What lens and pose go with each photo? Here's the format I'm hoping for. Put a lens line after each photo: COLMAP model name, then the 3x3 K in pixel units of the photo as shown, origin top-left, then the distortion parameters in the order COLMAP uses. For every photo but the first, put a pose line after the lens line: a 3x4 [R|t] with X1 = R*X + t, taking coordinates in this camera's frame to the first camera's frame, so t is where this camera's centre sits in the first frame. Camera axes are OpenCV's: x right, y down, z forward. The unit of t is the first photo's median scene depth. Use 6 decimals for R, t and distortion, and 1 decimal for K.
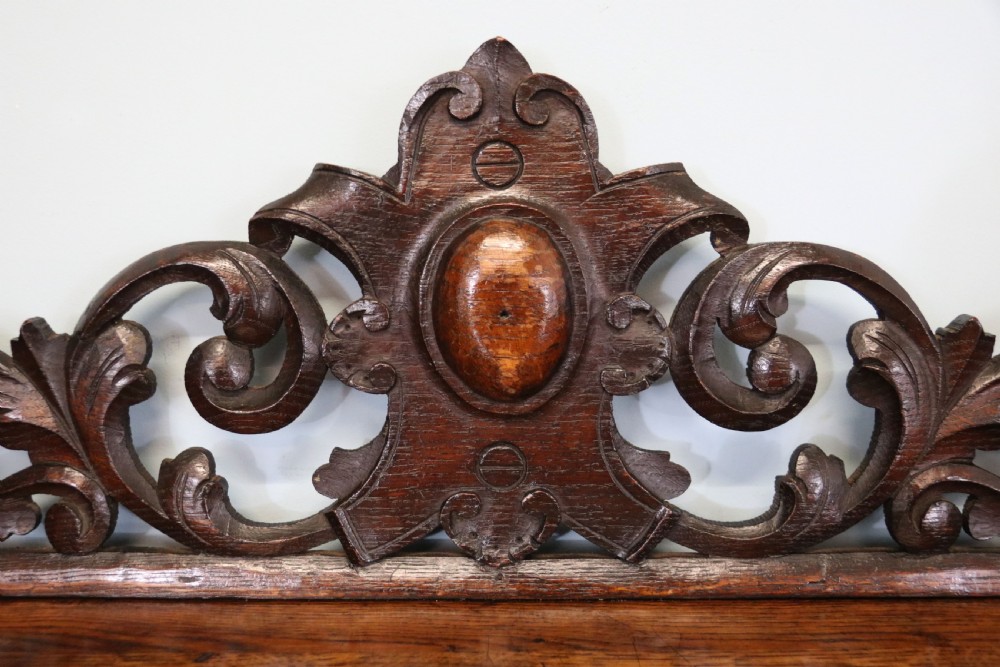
lens RADIAL K [[1084.1, 0, 500.0], [0, 1084.1, 333.5], [0, 0, 1]] dist [-0.015194, 0.006224]
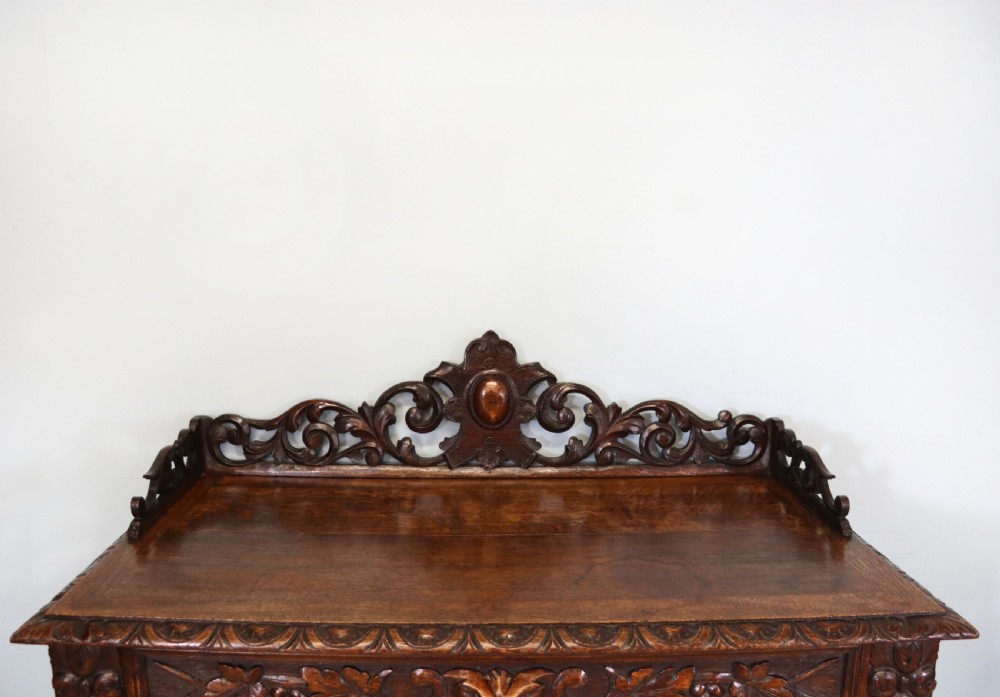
lens RADIAL K [[844.9, 0, 485.8], [0, 844.9, 348.1], [0, 0, 1]] dist [-0.154335, 0.088190]
pose [[0.999687, 0.005769, 0.024346, -0.087048], [-0.006011, 0.999933, 0.009849, -0.227544], [-0.024288, -0.009992, 0.999655, -1.878293]]
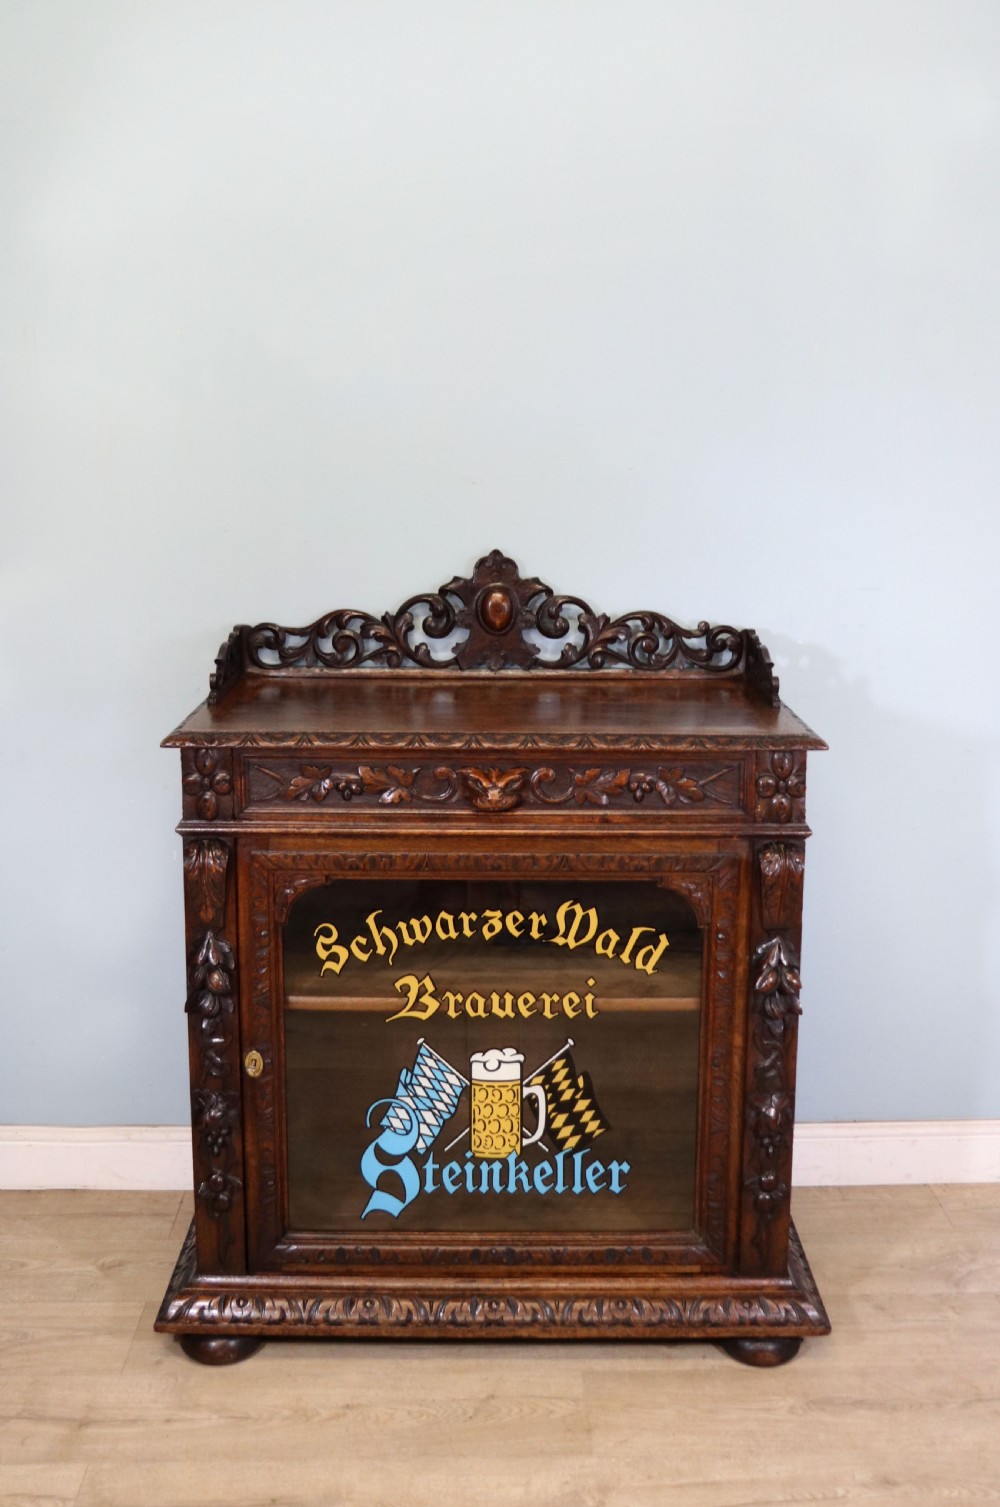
lens RADIAL K [[1544.5, 0, 491.0], [0, 1544.5, 633.4], [0, 0, 1]] dist [-0.109095, 0.131156]
pose [[0.999946, 0.009284, 0.004579, -0.046660], [-0.009275, 0.999955, -0.002079, 0.081830], [-0.004598, 0.002036, 0.999987, -5.074923]]
